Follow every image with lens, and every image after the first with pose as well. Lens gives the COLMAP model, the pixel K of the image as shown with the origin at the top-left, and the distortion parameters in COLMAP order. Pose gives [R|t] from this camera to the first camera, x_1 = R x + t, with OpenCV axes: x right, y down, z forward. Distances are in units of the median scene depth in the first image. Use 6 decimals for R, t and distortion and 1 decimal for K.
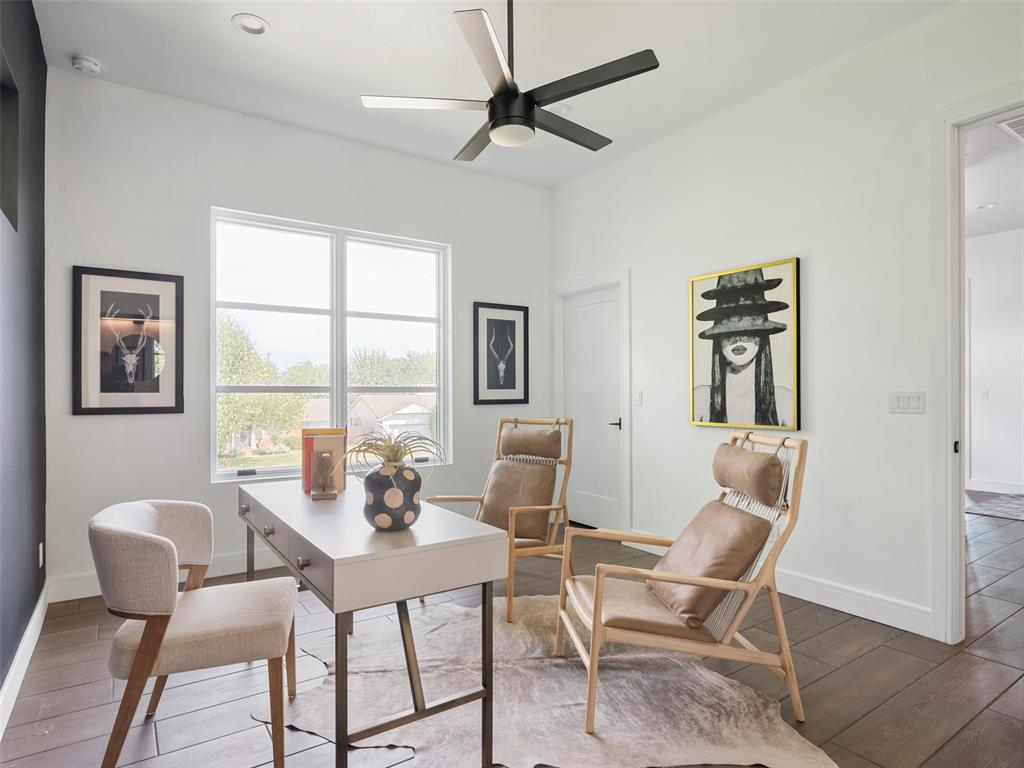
lens RADIAL K [[571.6, 0, 508.0], [0, 571.6, 394.1], [0, 0, 1]] dist [-0.017078, 0.002410]
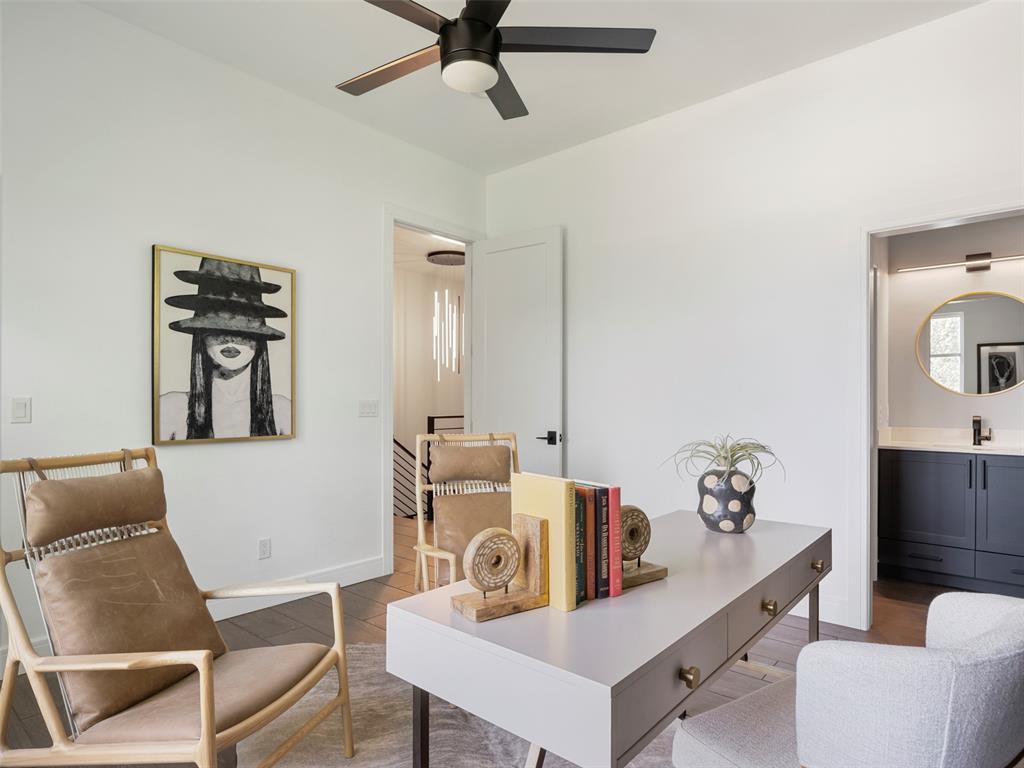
lens RADIAL K [[571.6, 0, 515.7], [0, 571.6, 401.2], [0, 0, 1]] dist [-0.017078, 0.002410]
pose [[-0.260536, -0.005054, 0.965451, -0.546089], [-0.001455, 0.999987, 0.004842, -0.007779], [-0.965463, -0.000143, -0.260540, 0.813391]]
